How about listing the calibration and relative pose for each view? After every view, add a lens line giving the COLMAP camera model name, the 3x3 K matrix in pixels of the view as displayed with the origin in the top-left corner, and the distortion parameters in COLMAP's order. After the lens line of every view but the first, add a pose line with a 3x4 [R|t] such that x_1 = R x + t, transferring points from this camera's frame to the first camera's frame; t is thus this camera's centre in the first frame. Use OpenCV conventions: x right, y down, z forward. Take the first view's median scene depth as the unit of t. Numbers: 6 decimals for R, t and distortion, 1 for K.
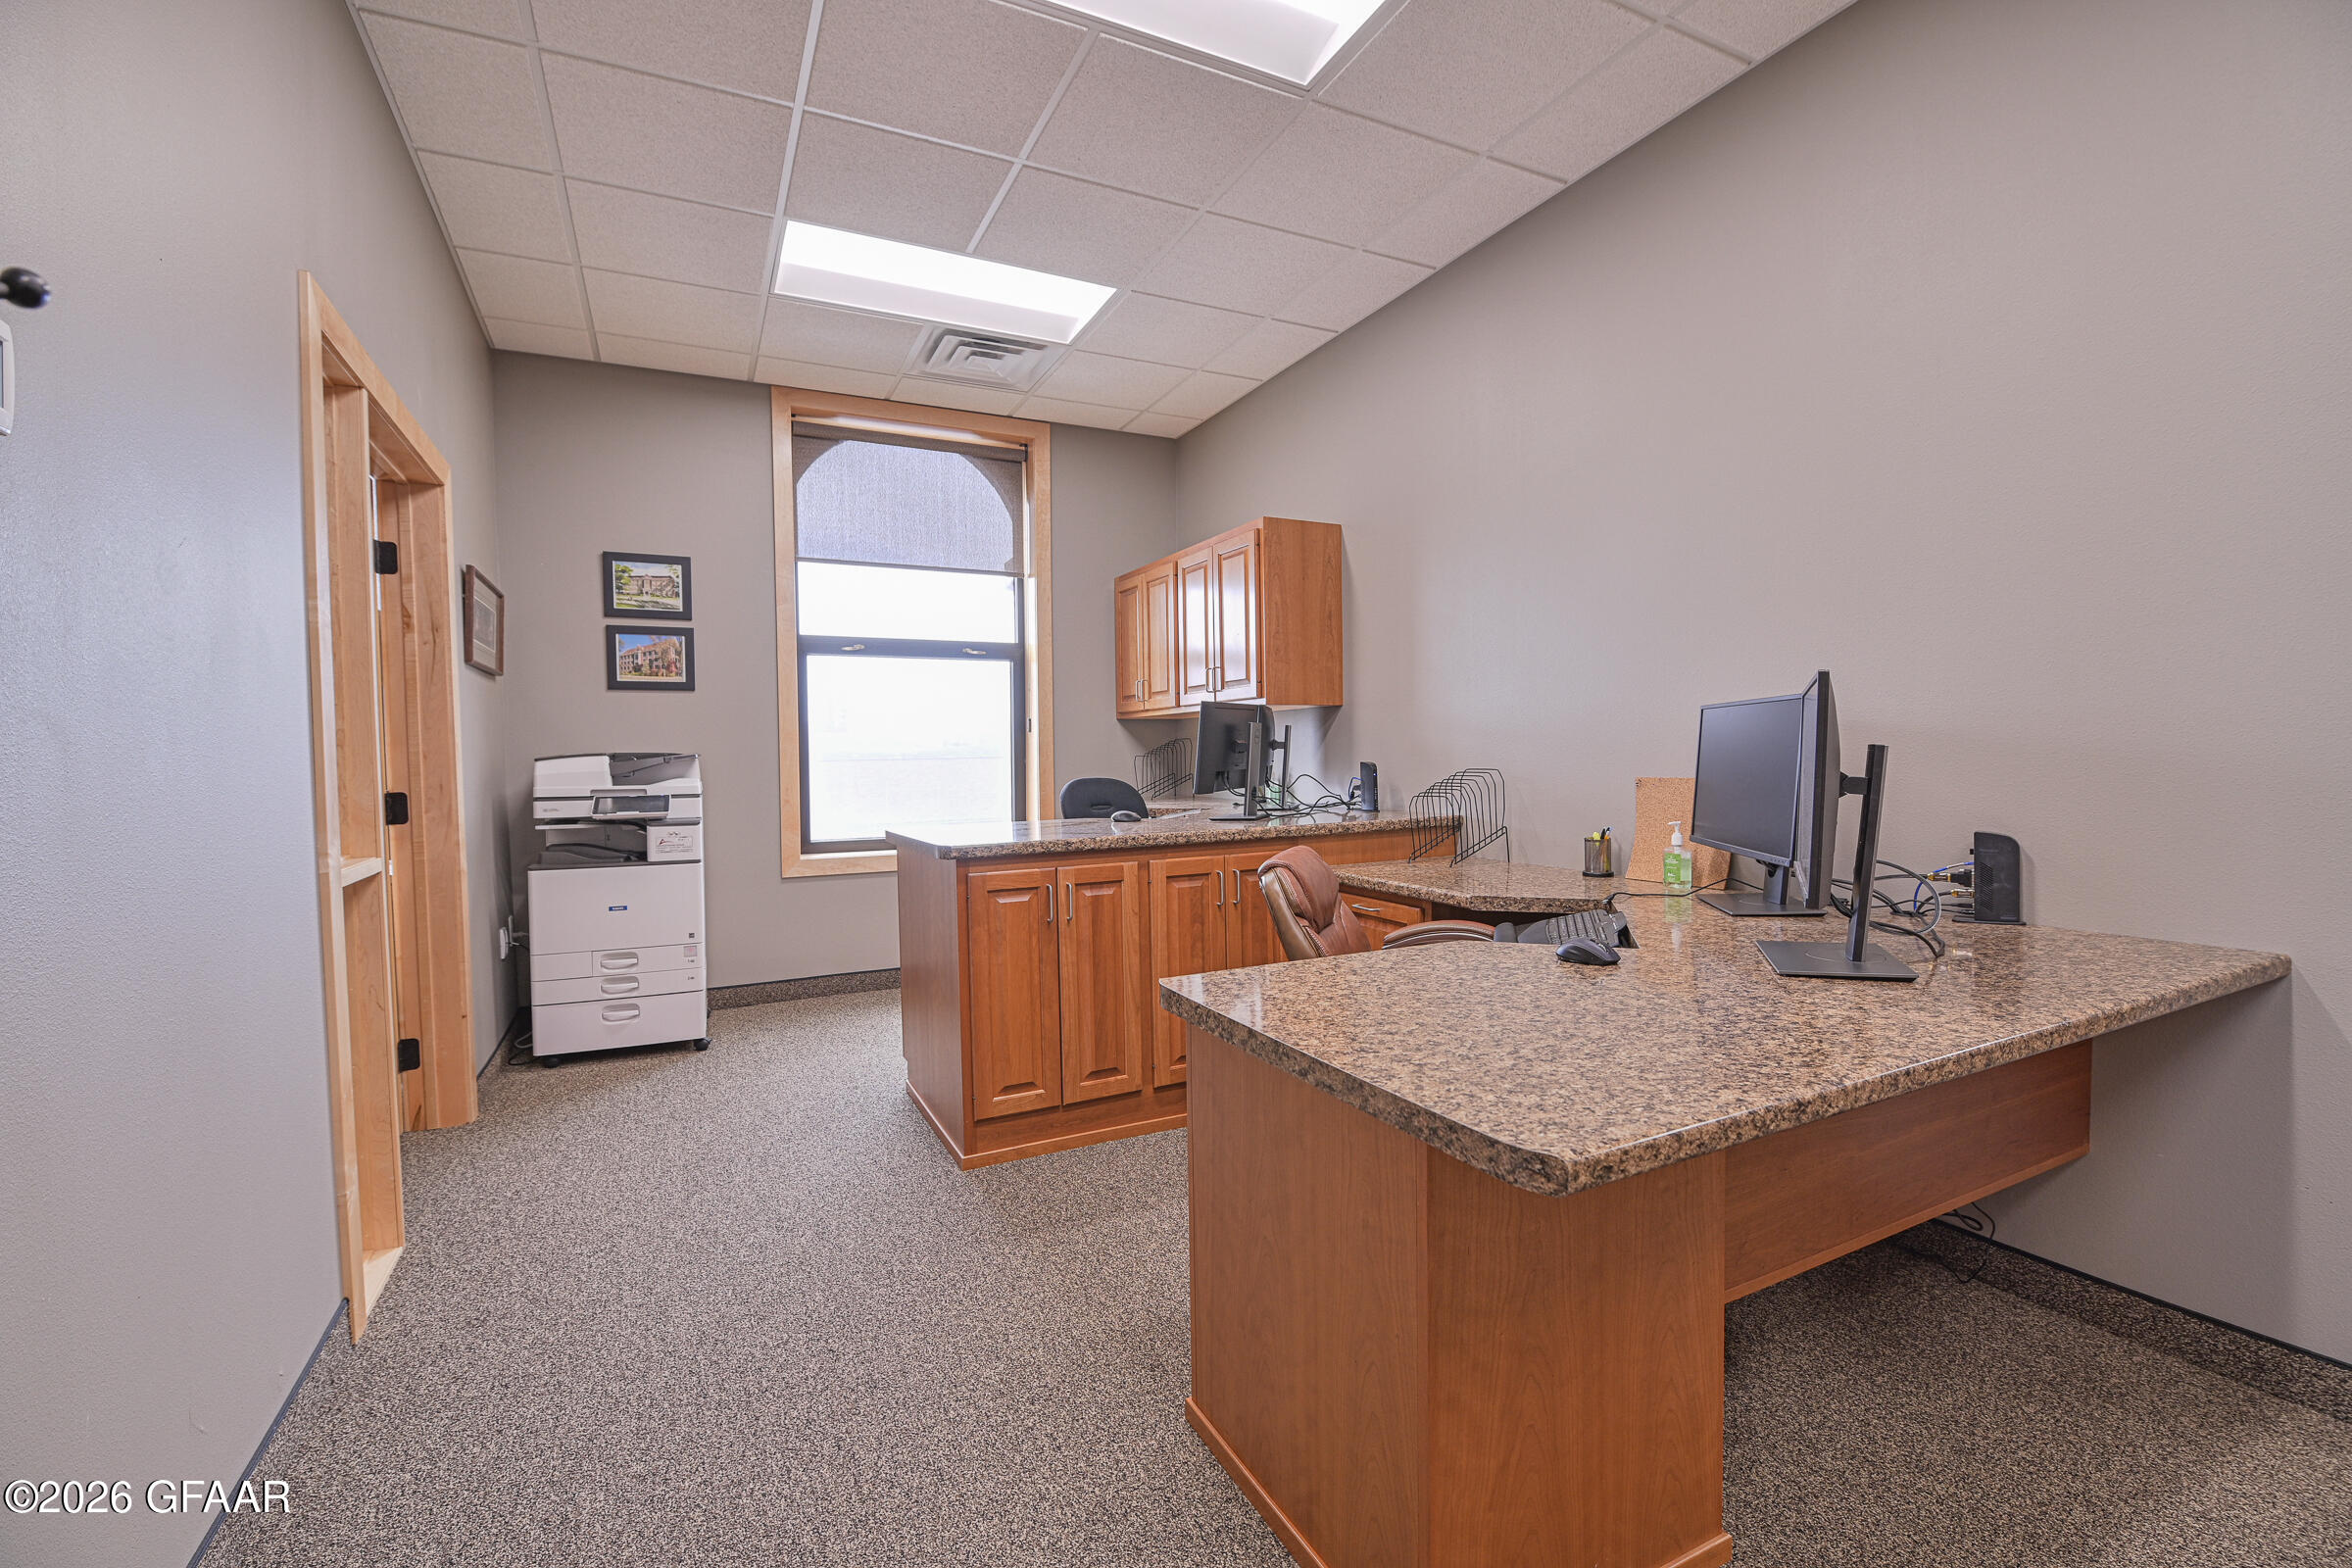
lens RADIAL K [[1021.2, 0, 1176.0], [0, 1021.2, 784.0], [0, 0, 1]] dist [-0.002852, -0.000632]
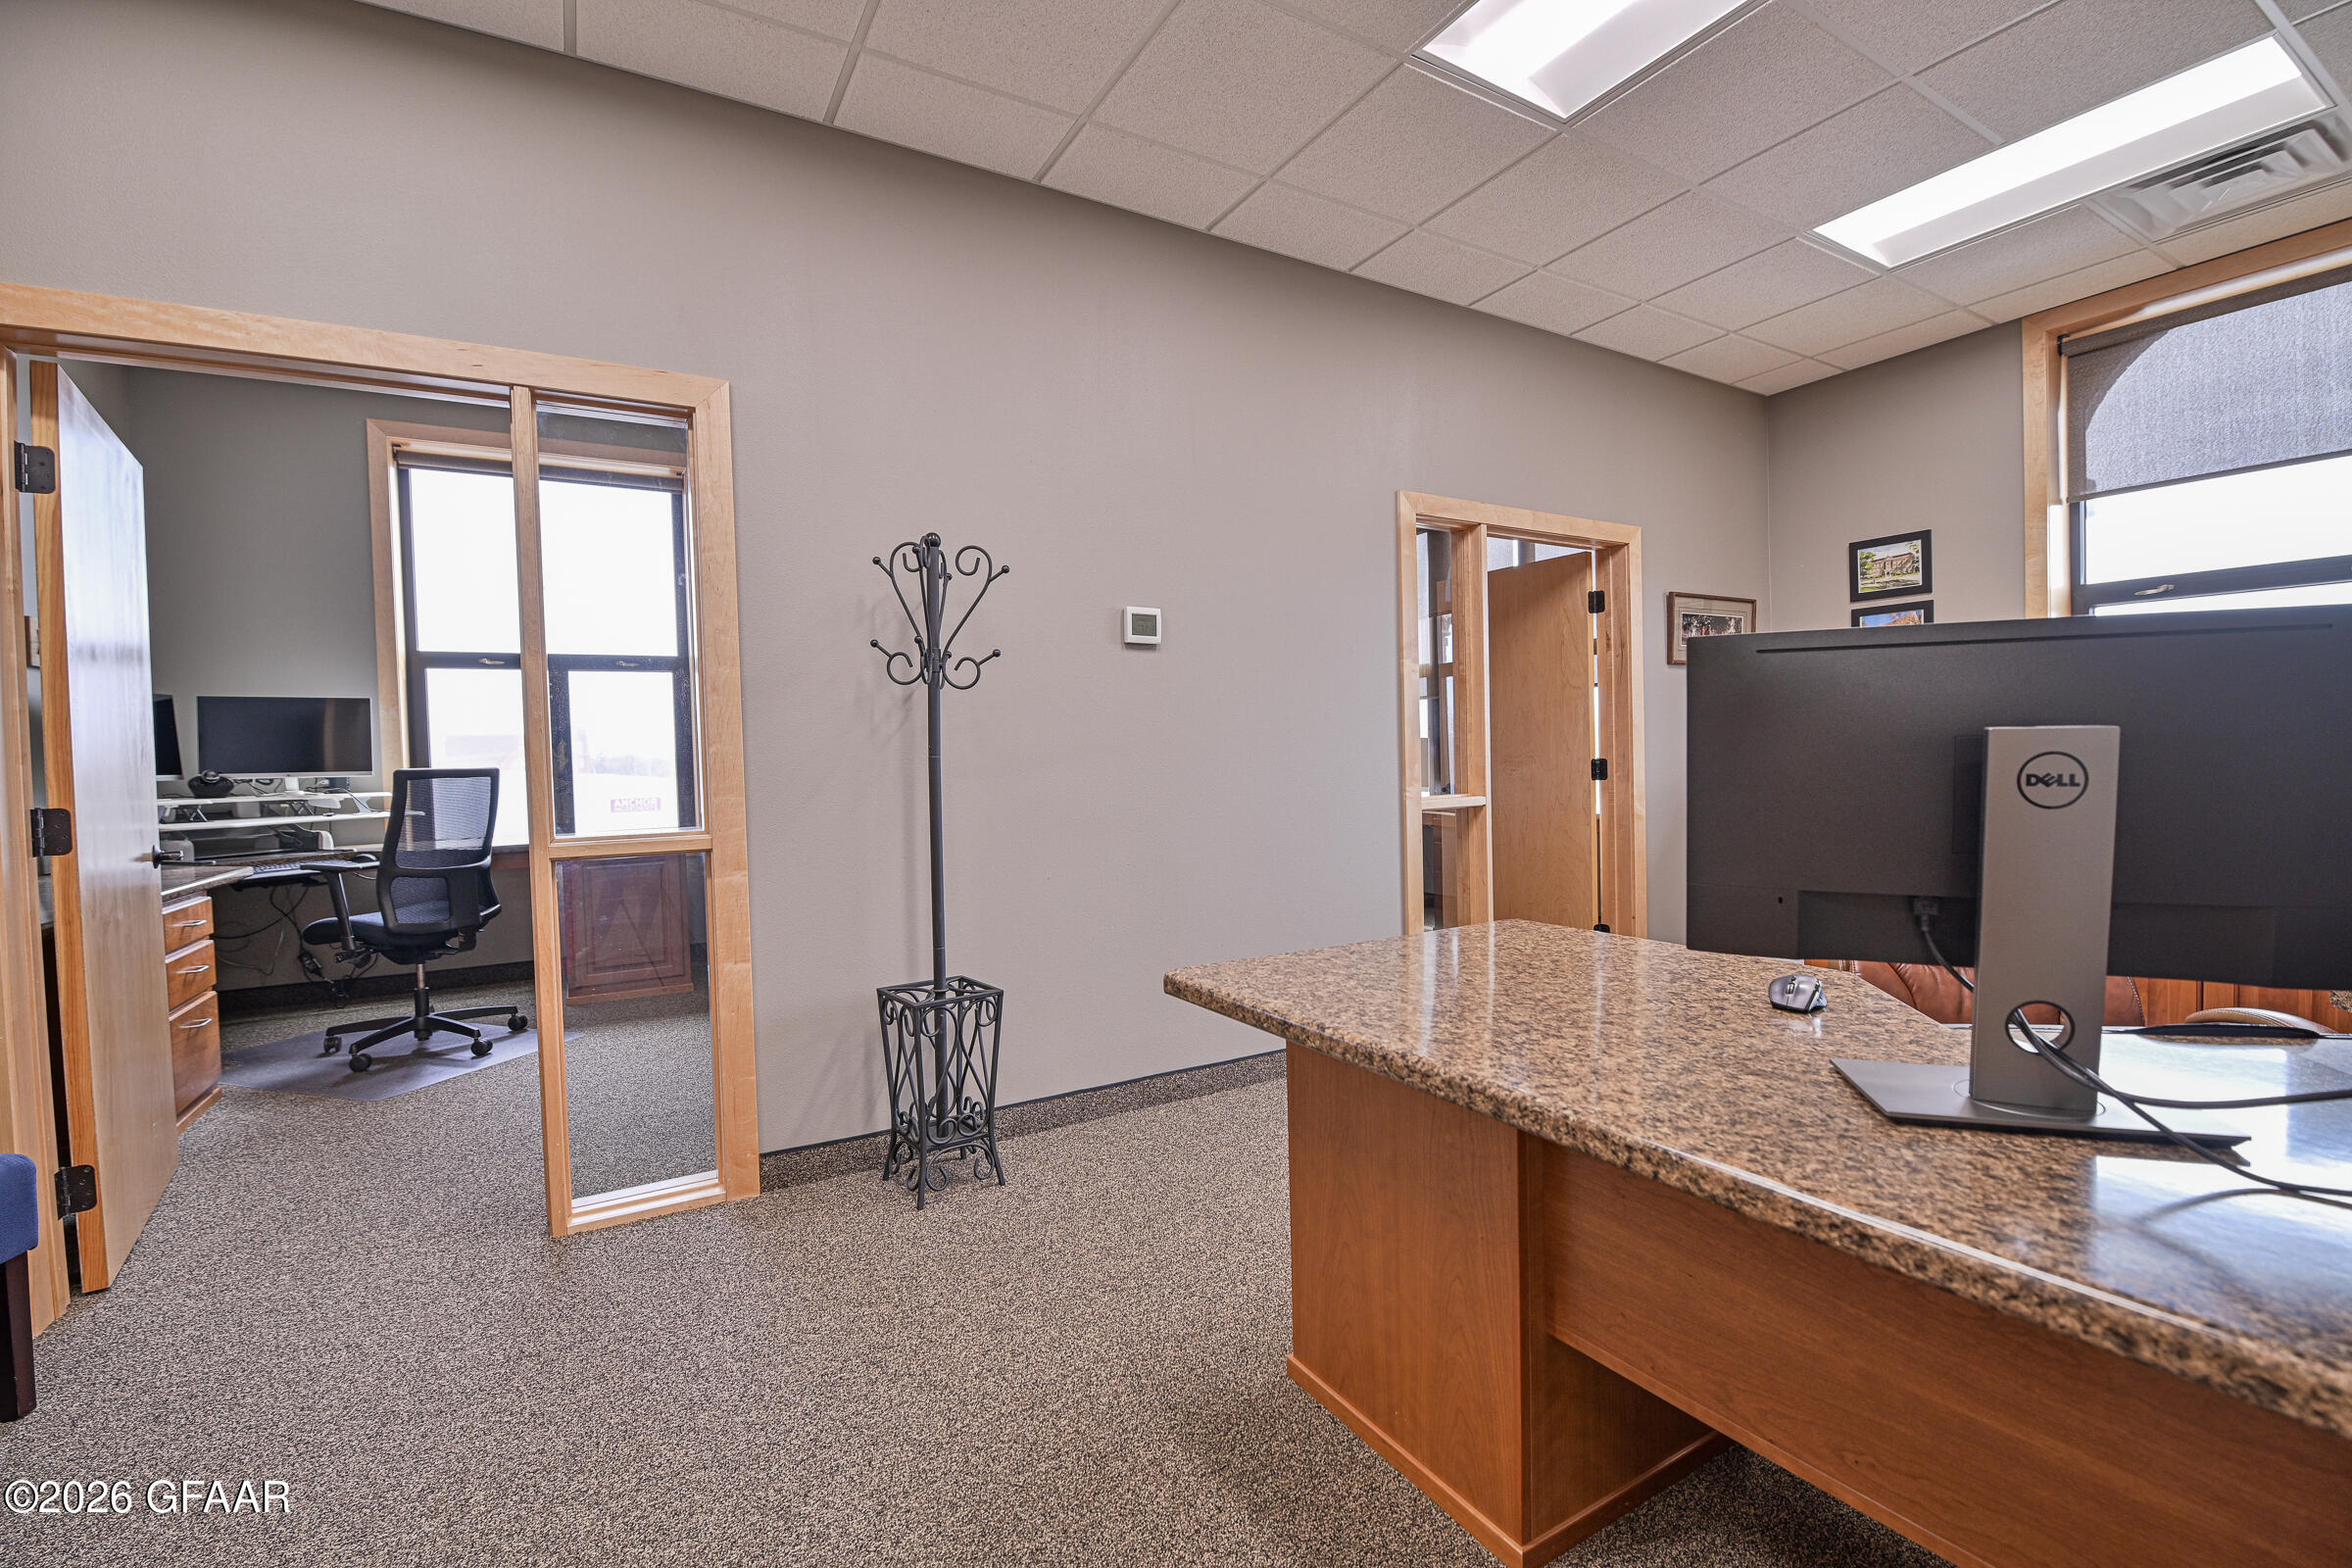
lens RADIAL K [[1021.2, 0, 1176.0], [0, 1021.2, 784.0], [0, 0, 1]] dist [-0.002852, -0.000632]
pose [[0.062742, 0.049921, -0.996780, 0.500807], [-0.008565, 0.998738, 0.049480, -0.015956], [0.997993, 0.005433, 0.063091, 0.202385]]
